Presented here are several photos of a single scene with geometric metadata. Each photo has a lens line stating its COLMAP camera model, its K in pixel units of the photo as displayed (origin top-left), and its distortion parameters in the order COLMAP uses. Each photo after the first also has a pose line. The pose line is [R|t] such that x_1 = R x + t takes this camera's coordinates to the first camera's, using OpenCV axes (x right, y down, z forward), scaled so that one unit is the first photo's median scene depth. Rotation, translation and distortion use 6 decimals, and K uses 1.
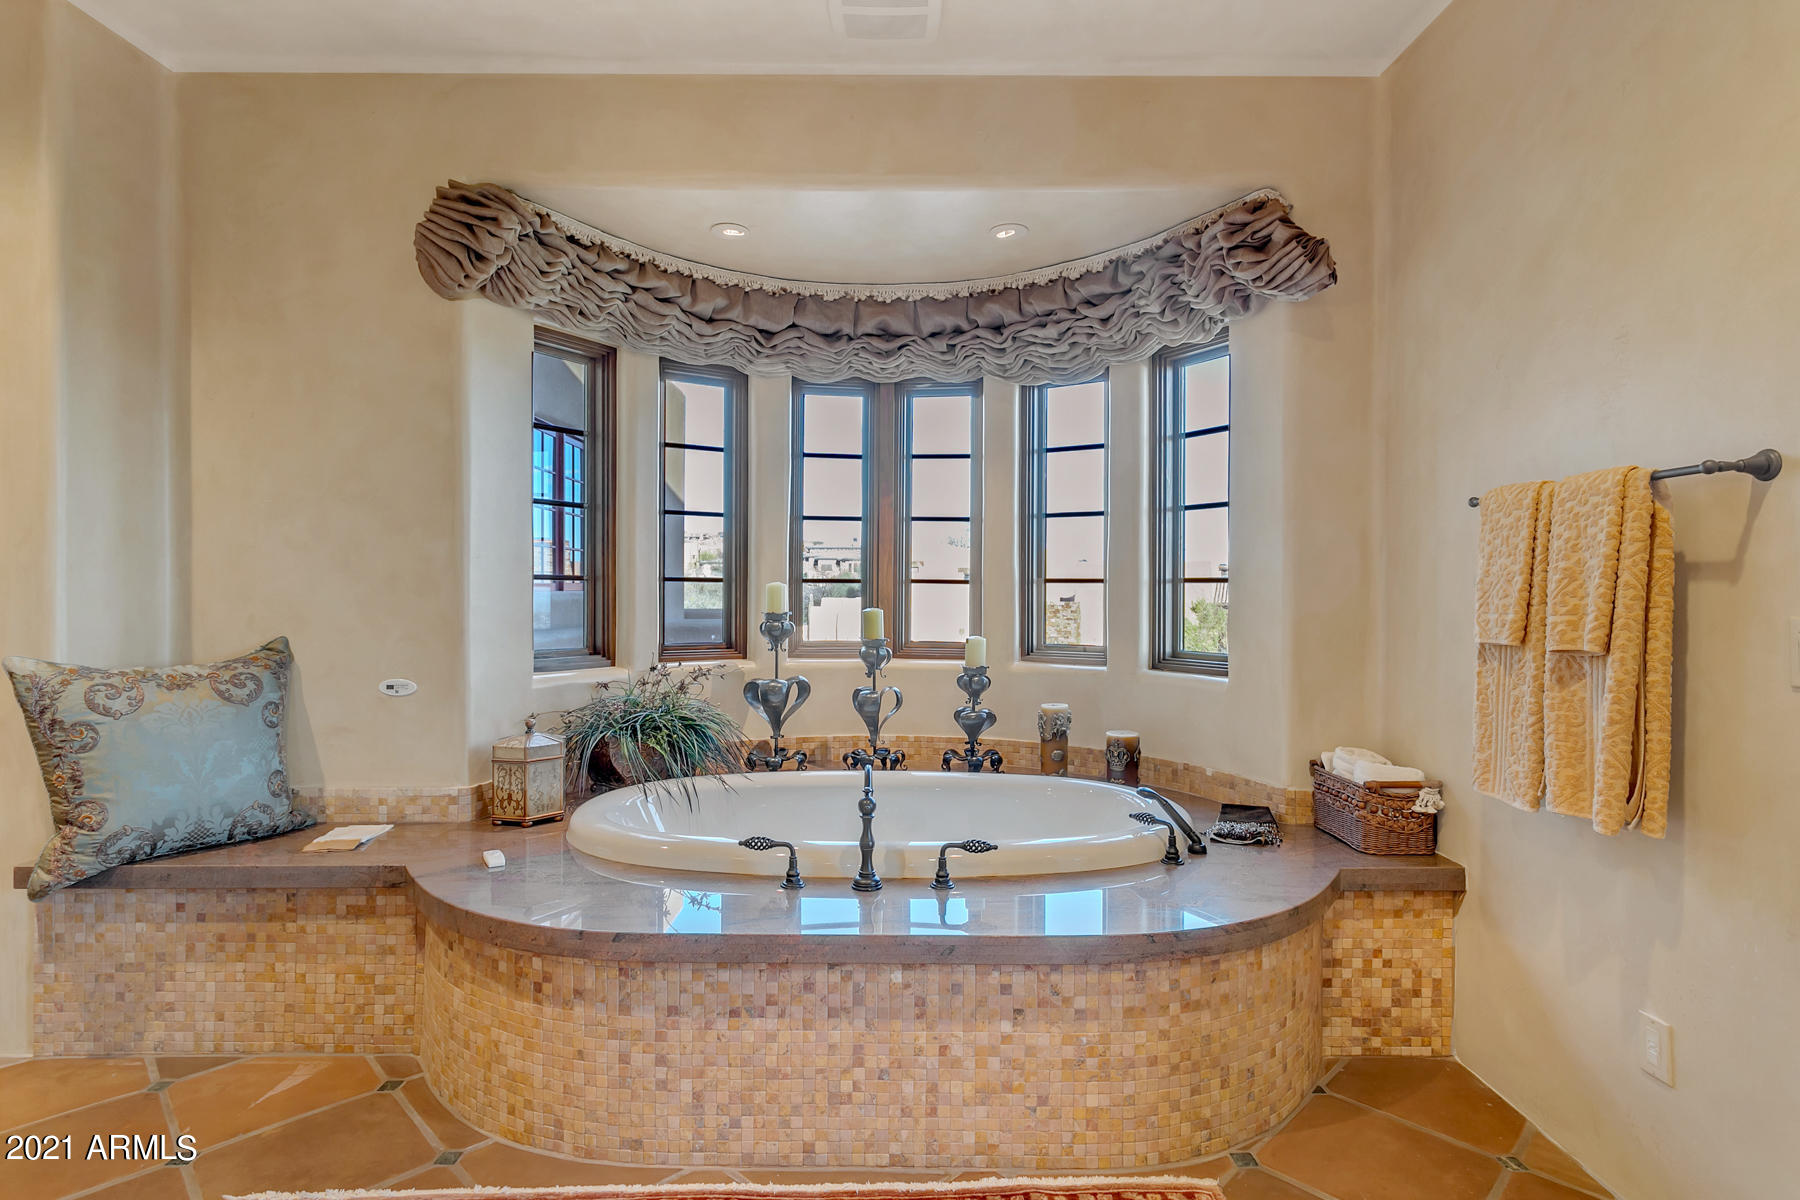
lens RADIAL K [[891.1, 0, 887.6], [0, 891.1, 590.6], [0, 0, 1]] dist [0.005697, 0.000632]
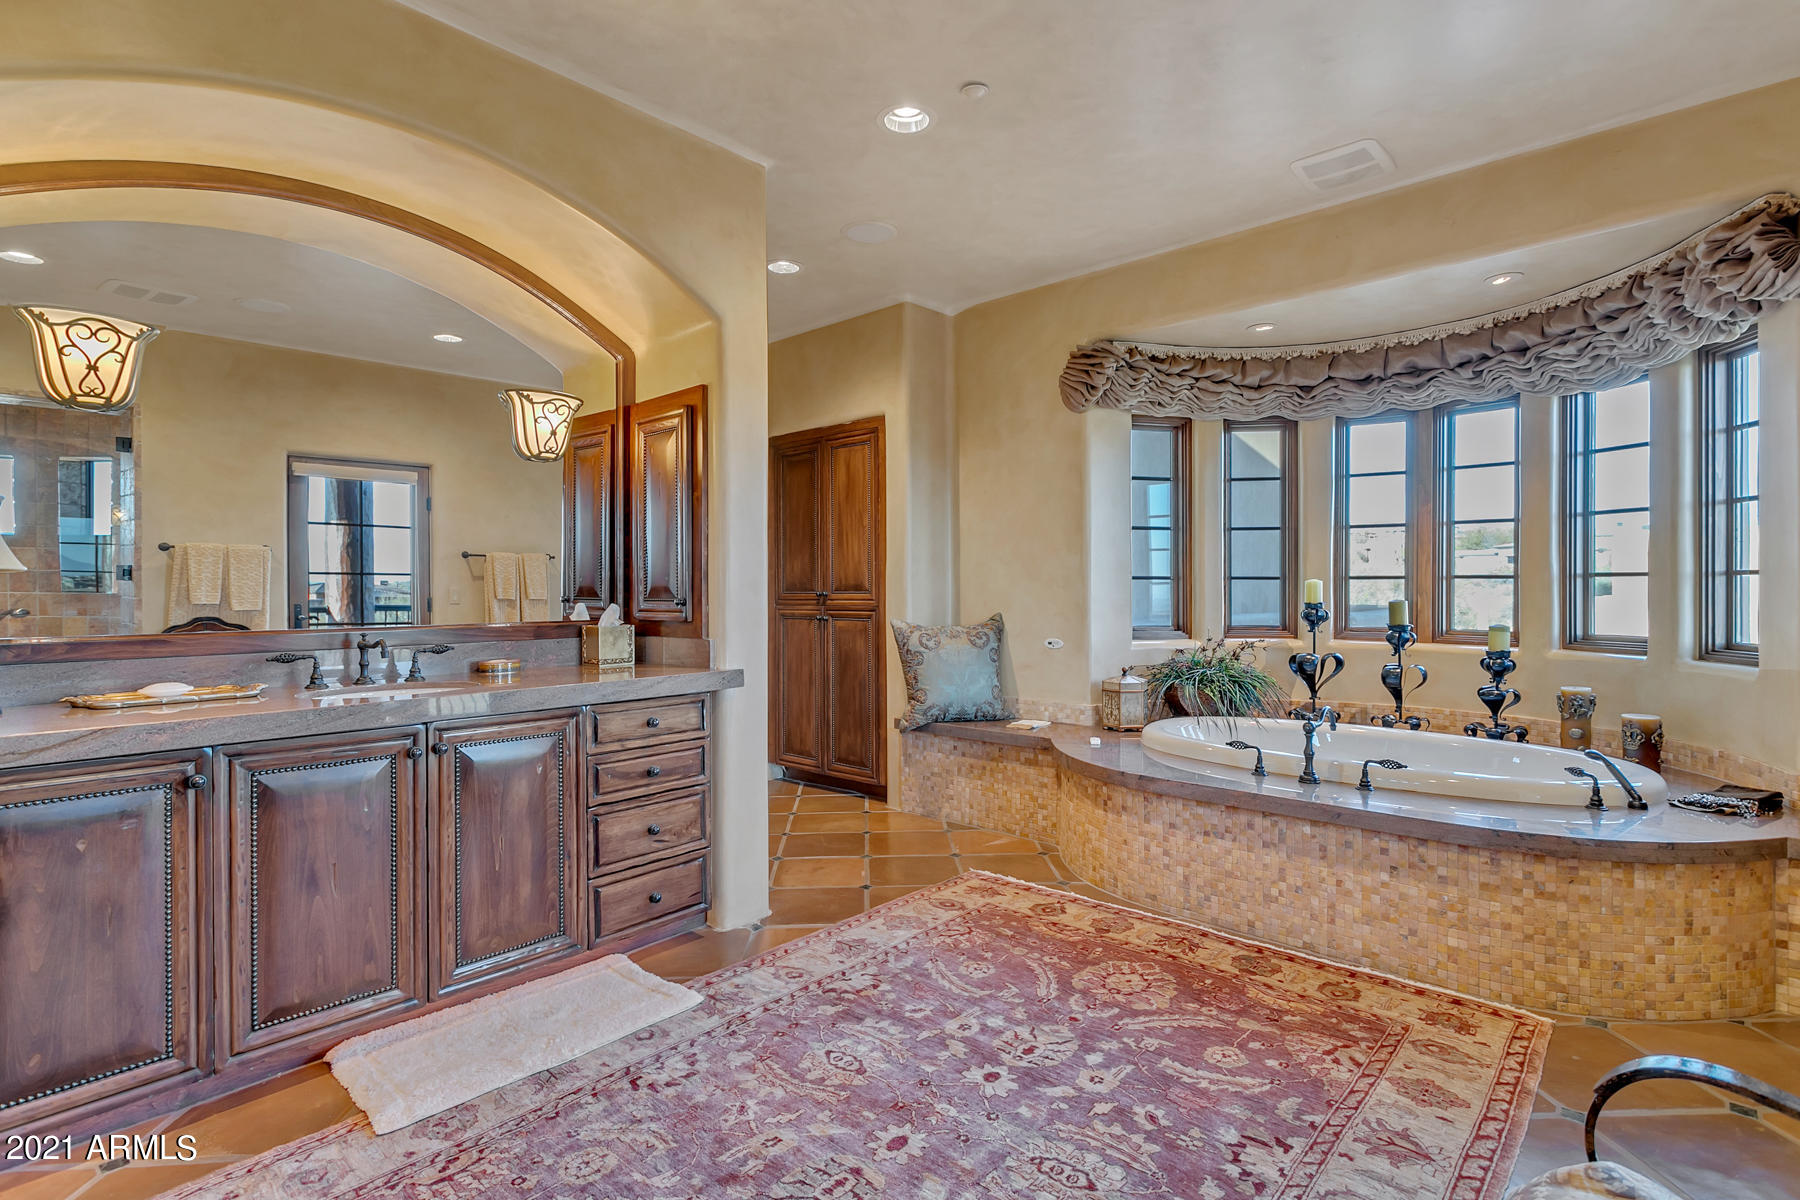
lens RADIAL K [[891.1, 0, 887.6], [0, 891.1, 590.6], [0, 0, 1]] dist [0.005697, 0.000632]
pose [[0.727208, -0.003564, -0.686408, 0.437276], [0.004185, 0.999991, -0.000759, 0.007484], [0.686404, -0.002321, 0.727217, -0.513557]]
